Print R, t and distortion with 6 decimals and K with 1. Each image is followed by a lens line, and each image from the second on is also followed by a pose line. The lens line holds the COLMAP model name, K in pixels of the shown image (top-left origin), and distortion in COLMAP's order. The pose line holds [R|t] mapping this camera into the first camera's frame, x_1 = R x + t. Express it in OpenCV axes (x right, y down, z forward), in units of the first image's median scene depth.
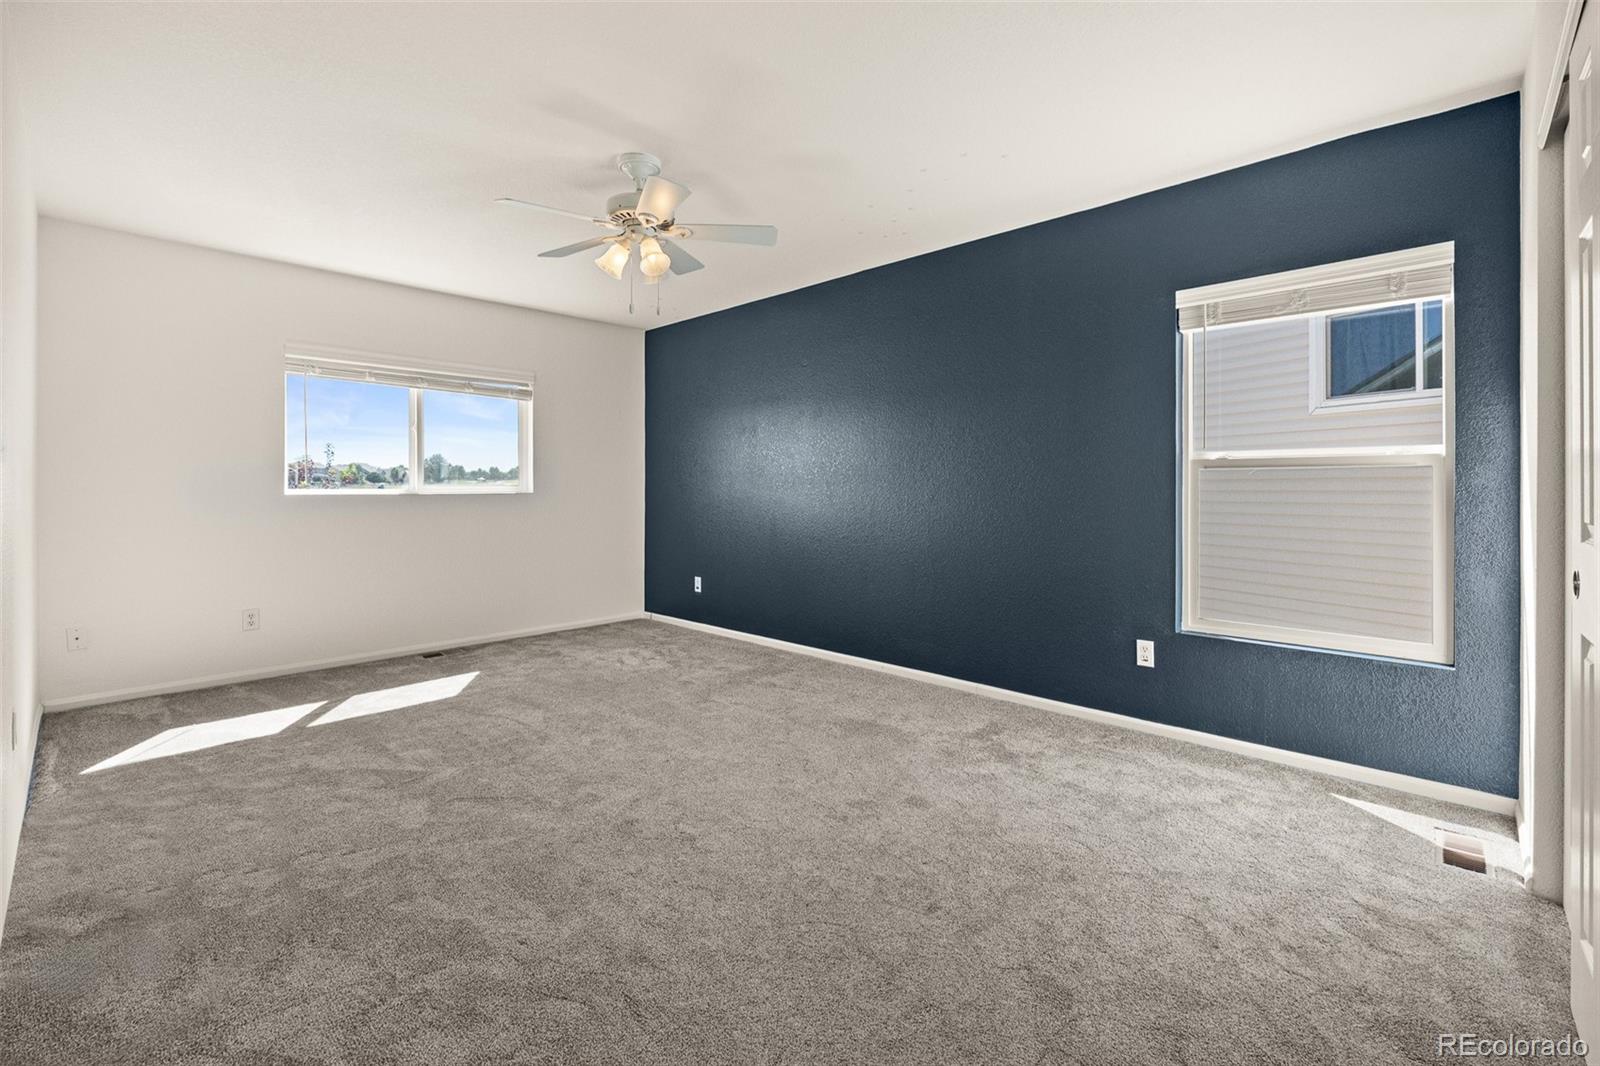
lens RADIAL K [[686.8, 0, 801.9], [0, 686.8, 492.9], [0, 0, 1]] dist [-0.004698, -0.000477]
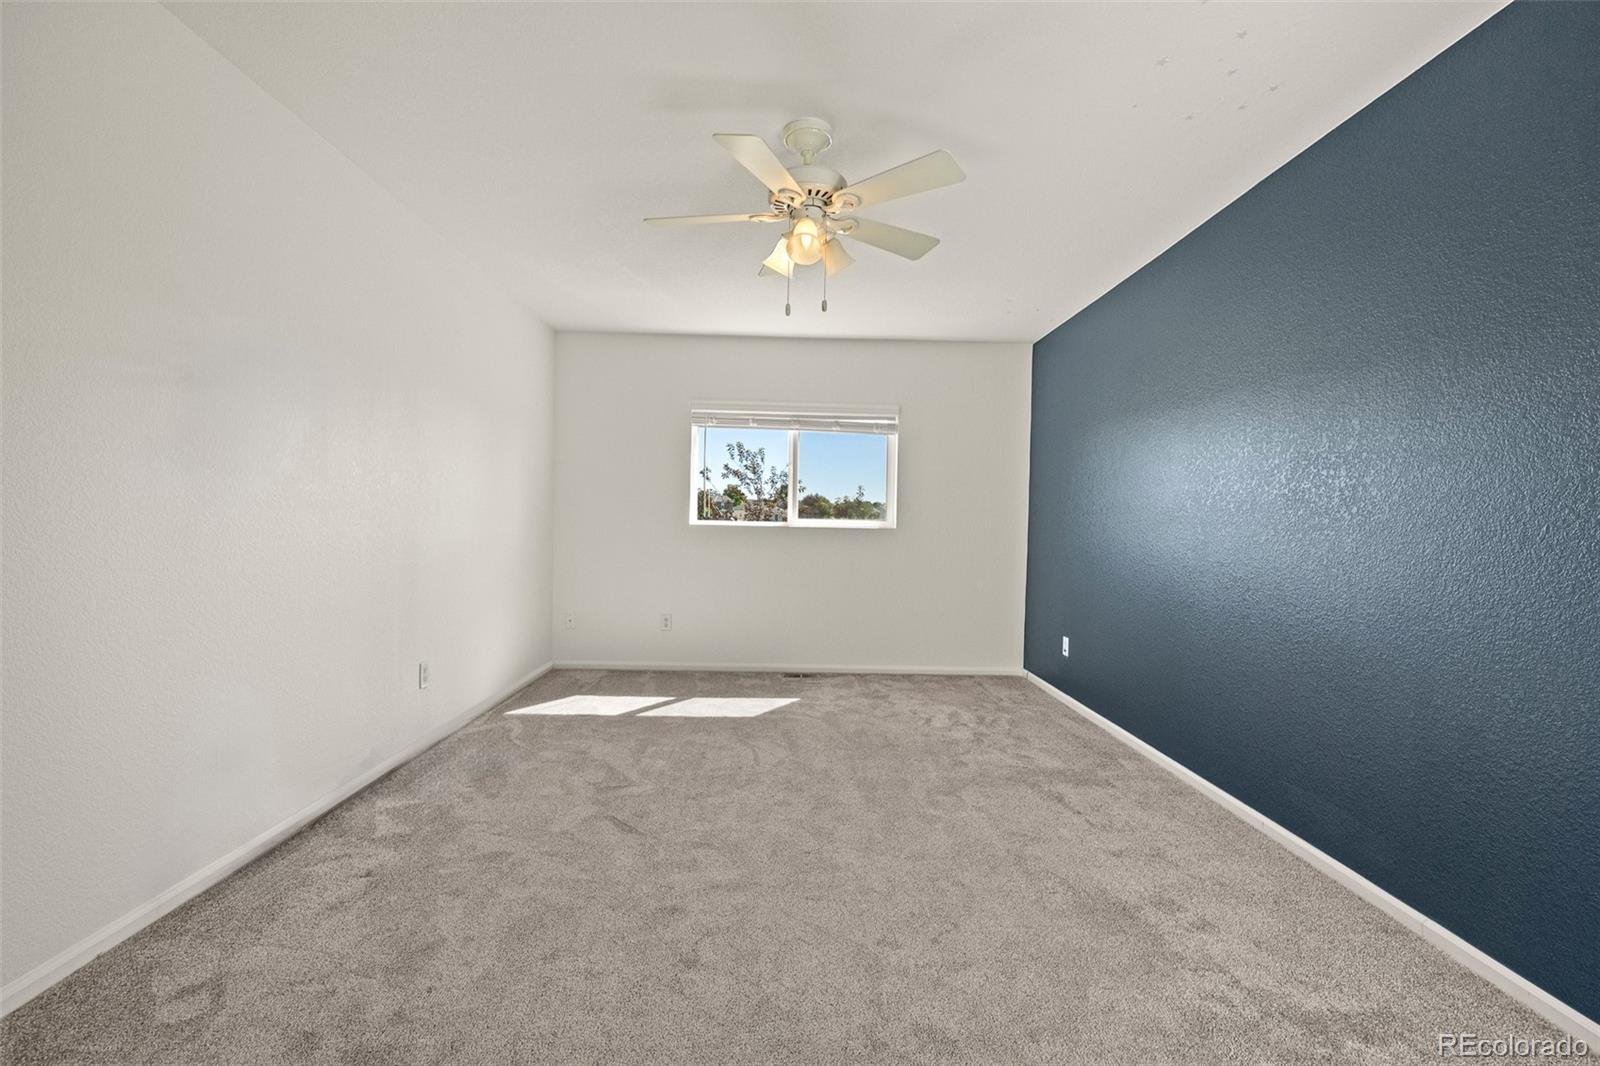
lens RADIAL K [[675.9, 0, 791.4], [0, 675.9, 532.0], [0, 0, 1]] dist [-0.003926, -0.000779]
pose [[0.710051, 0.026509, -0.703651, 0.291911], [-0.027683, 0.999569, 0.009722, -0.000359], [0.703606, 0.012576, 0.710479, 0.341134]]
